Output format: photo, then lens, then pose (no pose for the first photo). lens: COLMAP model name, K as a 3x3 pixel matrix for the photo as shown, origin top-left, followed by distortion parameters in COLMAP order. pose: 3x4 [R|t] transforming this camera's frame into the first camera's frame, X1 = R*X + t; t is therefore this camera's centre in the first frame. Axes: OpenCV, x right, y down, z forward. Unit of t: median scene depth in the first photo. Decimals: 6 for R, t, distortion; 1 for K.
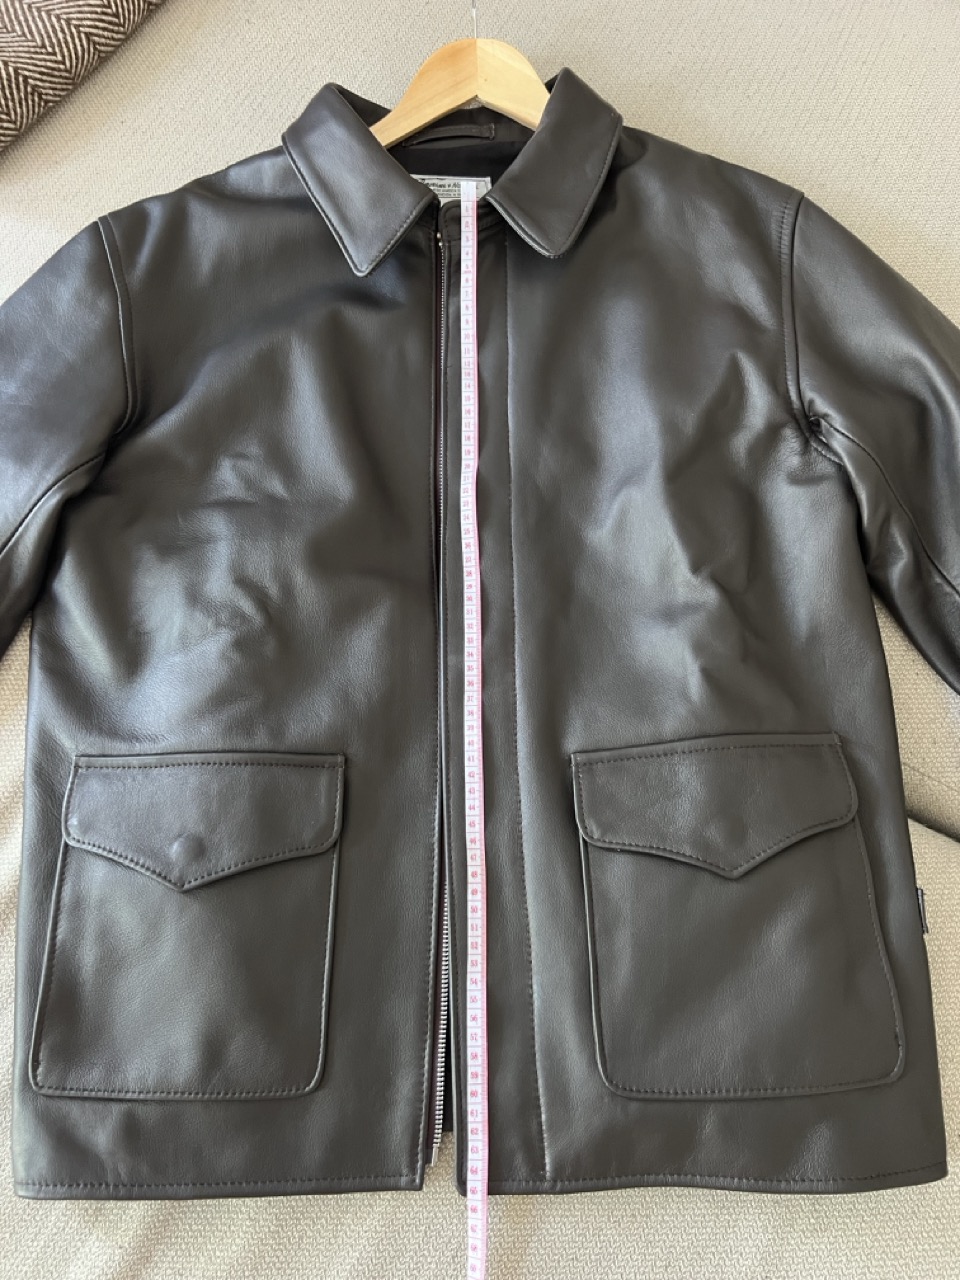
lens RADIAL K [[967.7, 0, 504.2], [0, 967.7, 657.9], [0, 0, 1]] dist [0.099749, -0.187390]
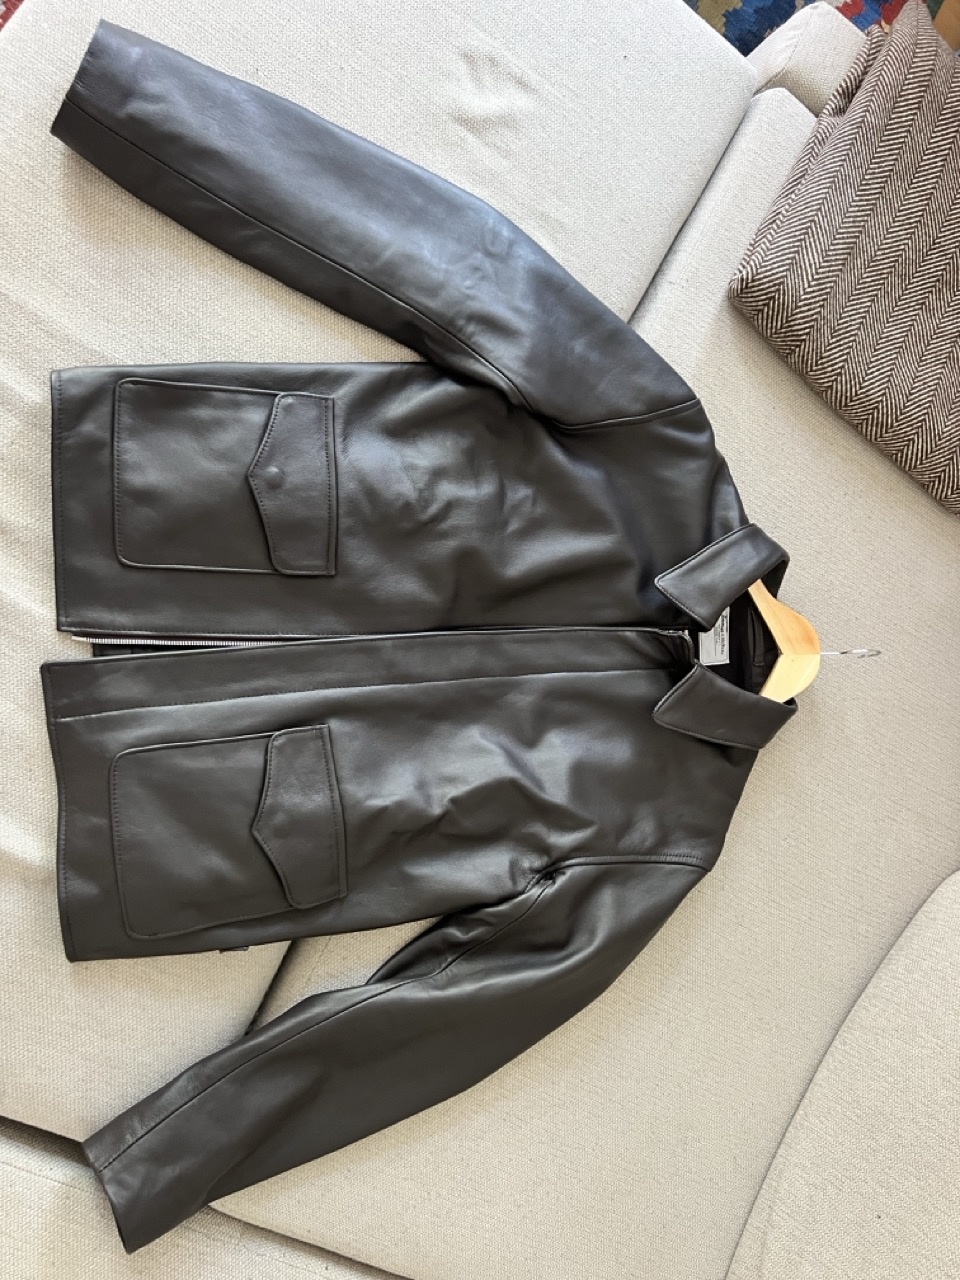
lens RADIAL K [[967.7, 0, 504.2], [0, 967.7, 657.9], [0, 0, 1]] dist [0.099749, -0.187390]
pose [[0.000206, 0.999962, 0.008666, -0.045772], [-0.995636, 0.001014, -0.093313, -0.022721], [-0.093318, -0.008609, 0.995599, -0.539857]]
